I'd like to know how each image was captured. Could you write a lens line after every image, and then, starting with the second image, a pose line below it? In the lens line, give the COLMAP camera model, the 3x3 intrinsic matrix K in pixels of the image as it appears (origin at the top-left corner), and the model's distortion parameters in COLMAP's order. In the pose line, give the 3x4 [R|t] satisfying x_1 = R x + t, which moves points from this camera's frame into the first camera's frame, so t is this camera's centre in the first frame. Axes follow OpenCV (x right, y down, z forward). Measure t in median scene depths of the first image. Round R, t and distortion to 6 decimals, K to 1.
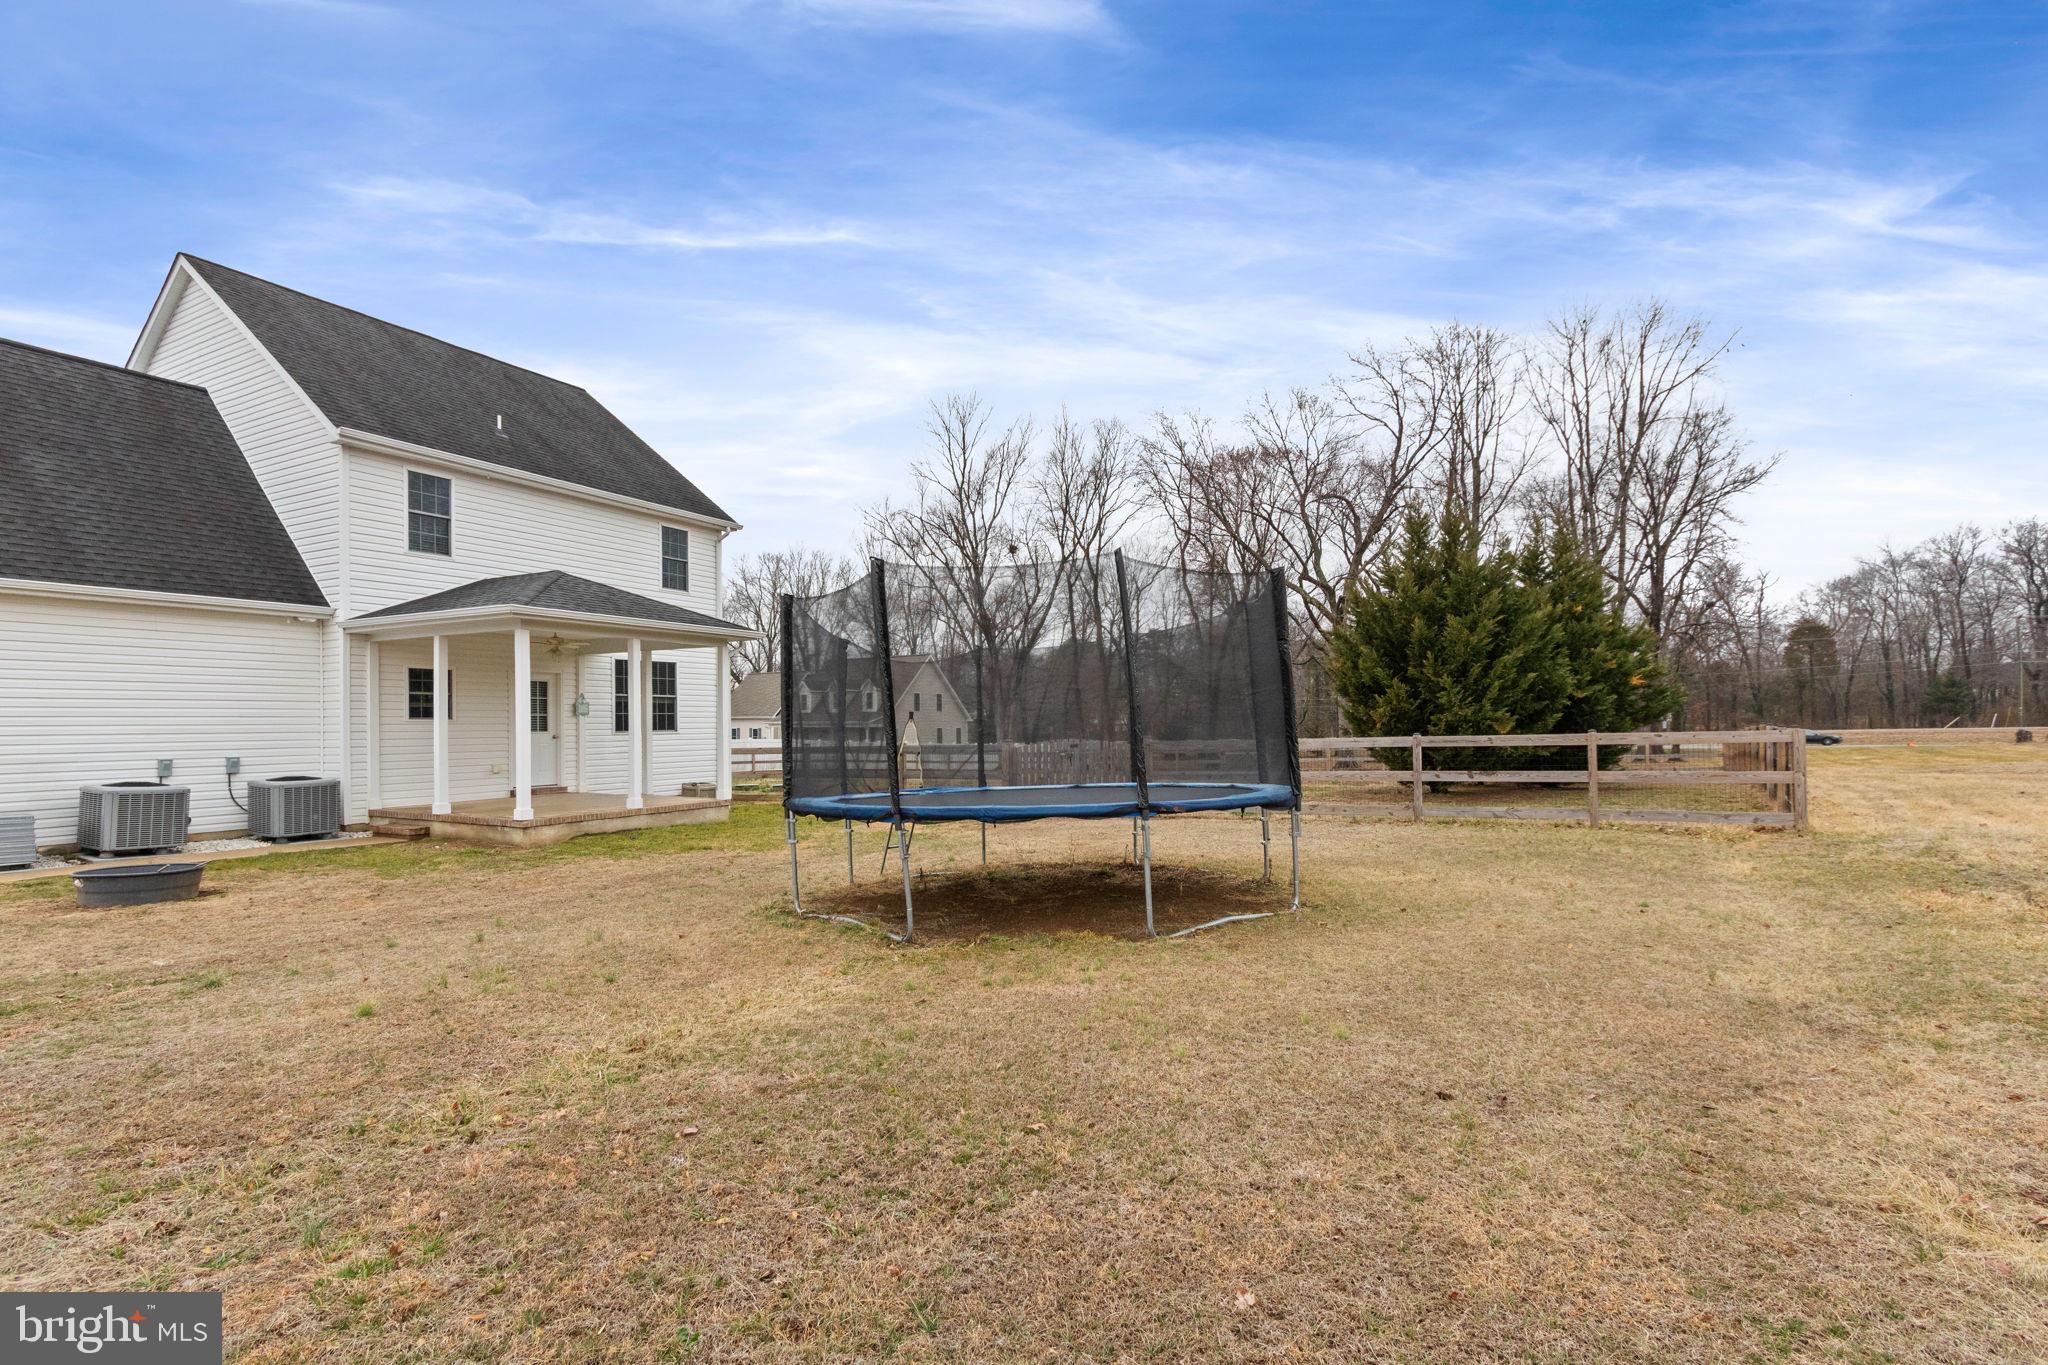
lens RADIAL K [[1036.6, 0, 985.8], [0, 1036.6, 713.9], [0, 0, 1]] dist [0.003001, 0.000026]
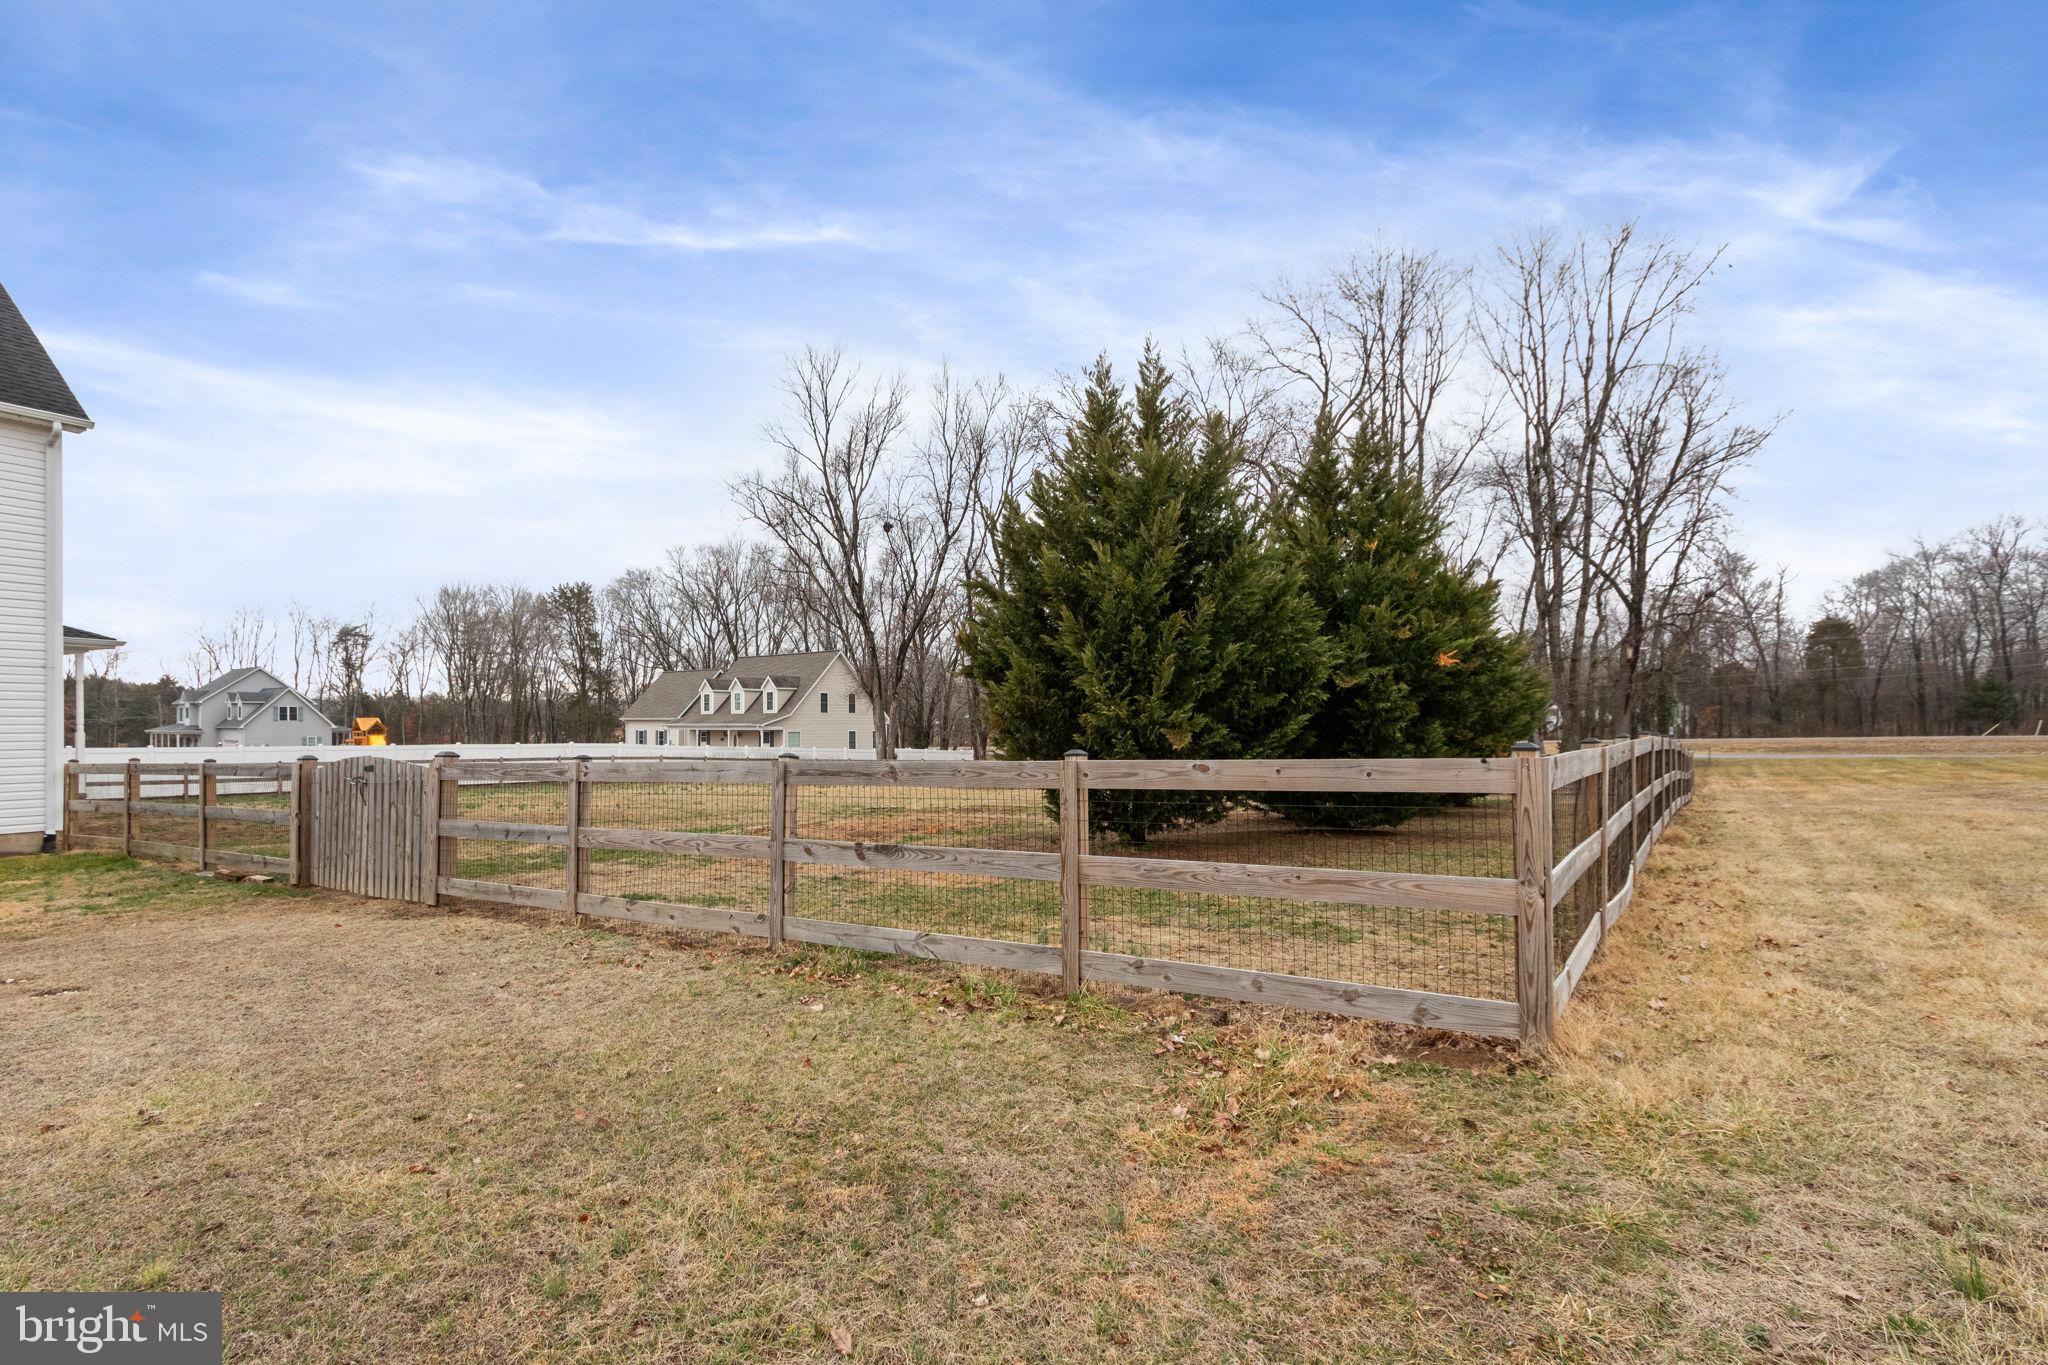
lens RADIAL K [[984.7, 0, 1011.0], [0, 984.7, 721.4], [0, 0, 1]] dist [0.001905, -0.000695]
pose [[0.999451, 0.003383, -0.032956, 0.161267], [-0.003252, 0.999987, 0.004017, 0.000755], [0.032969, -0.003907, 0.999449, 0.174552]]
